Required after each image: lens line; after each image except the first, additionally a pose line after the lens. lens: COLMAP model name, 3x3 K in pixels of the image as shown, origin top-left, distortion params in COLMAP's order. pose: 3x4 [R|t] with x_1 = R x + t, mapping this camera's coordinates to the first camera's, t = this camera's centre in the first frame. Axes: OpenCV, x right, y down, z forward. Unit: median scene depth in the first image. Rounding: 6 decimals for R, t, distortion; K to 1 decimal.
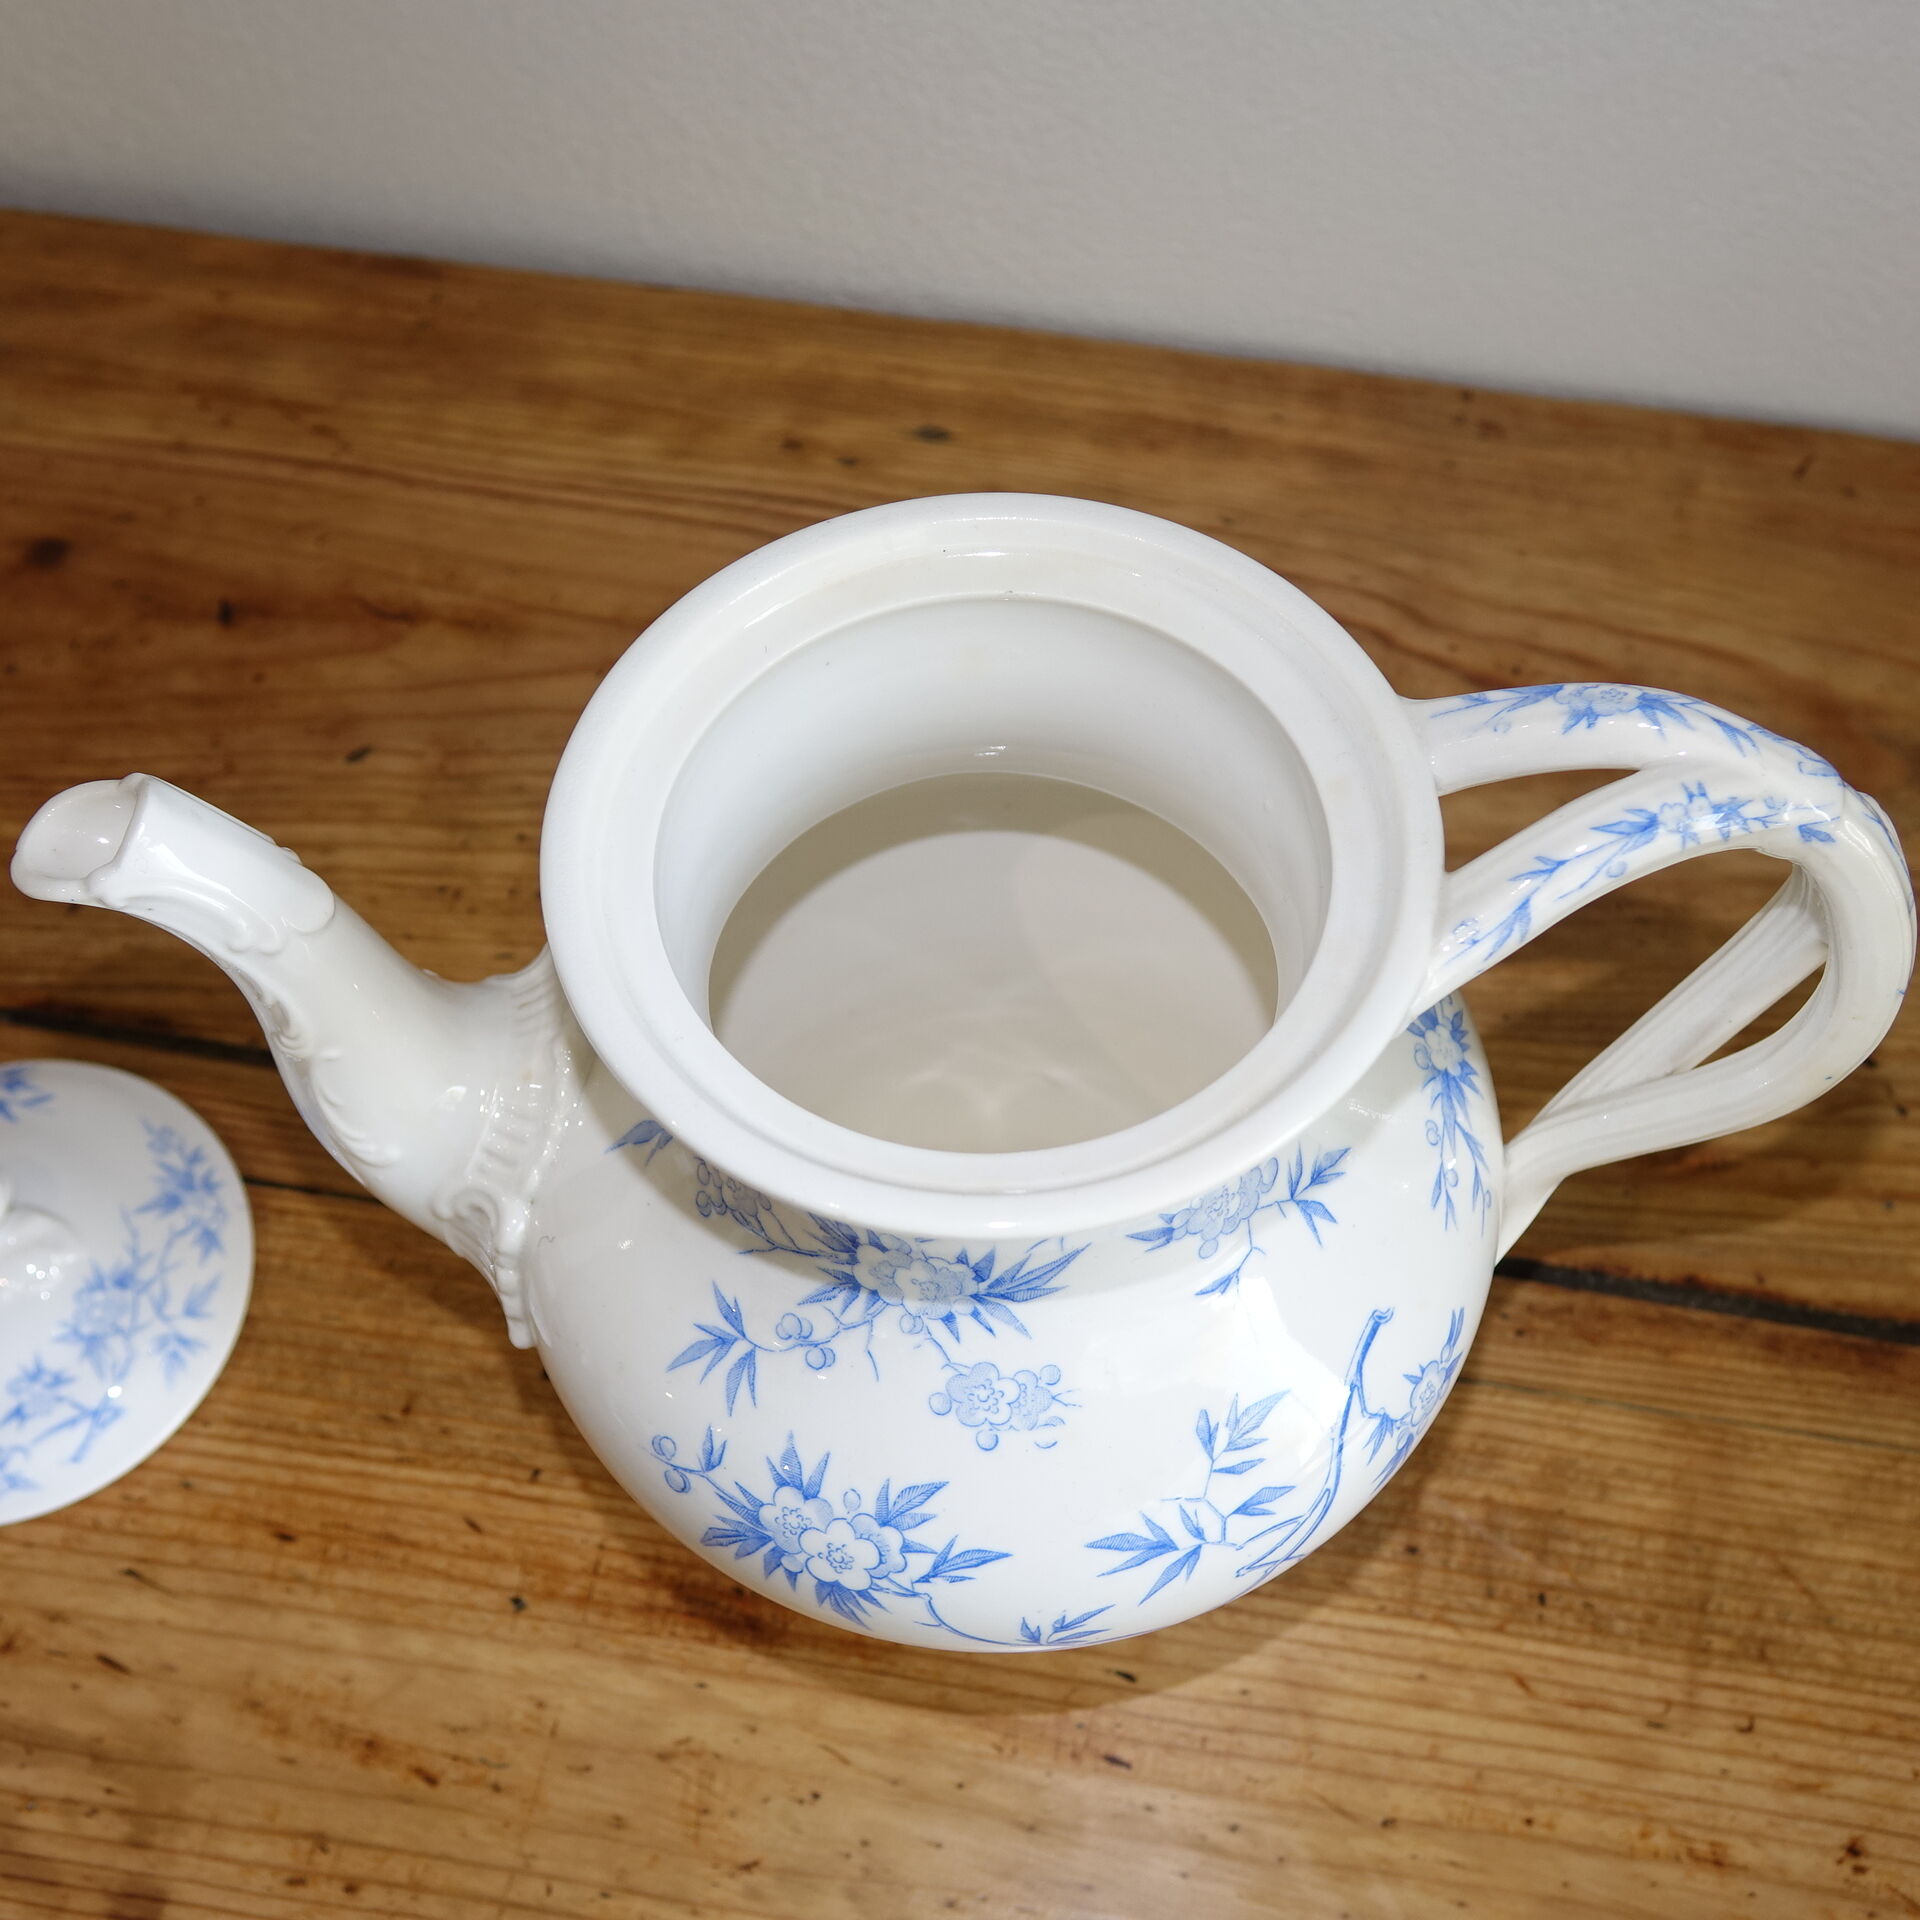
lens RADIAL K [[2495.1, 0, 960.0], [0, 2495.1, 960.0], [0, 0, 1]] dist [-0.024274, -0.023773]
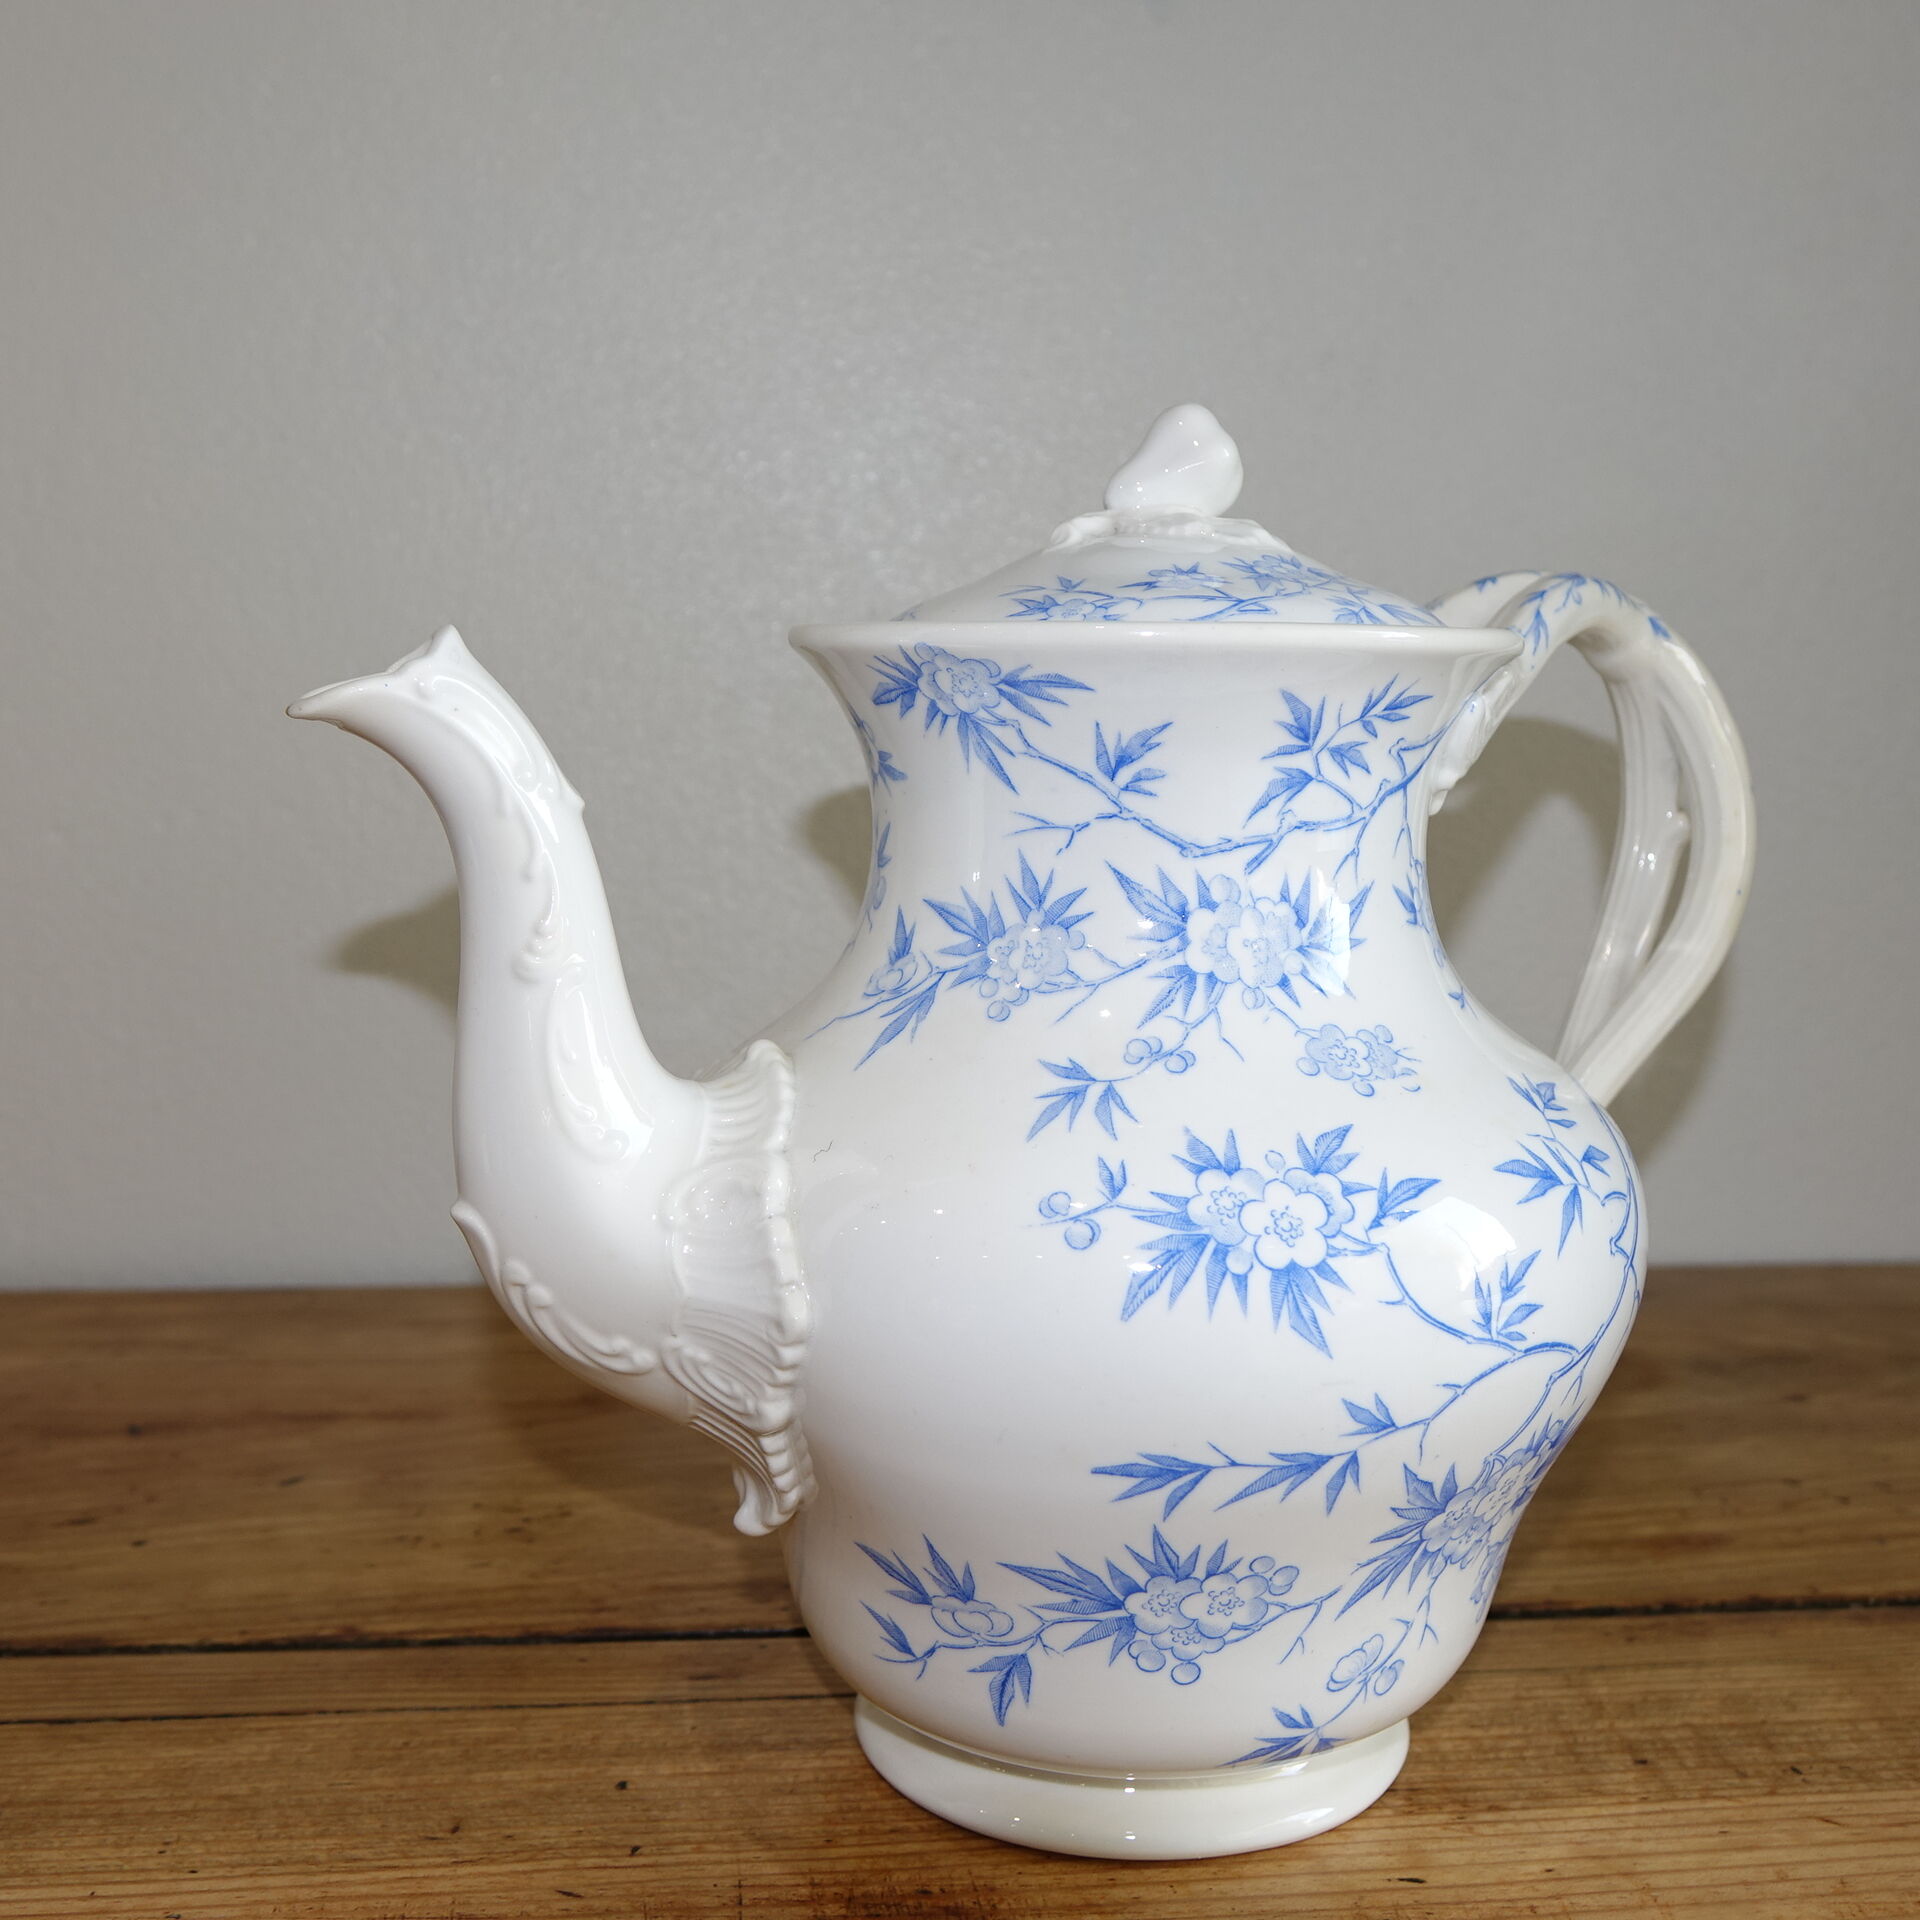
lens RADIAL K [[2181.8, 0, 960.0], [0, 2181.8, 960.0], [0, 0, 1]] dist [-0.020716, -0.003443]
pose [[0.886831, -0.019876, 0.461667, -0.533583], [0.379523, 0.601282, -0.703152, 0.712672], [-0.263616, 0.798790, 0.540779, 0.527817]]
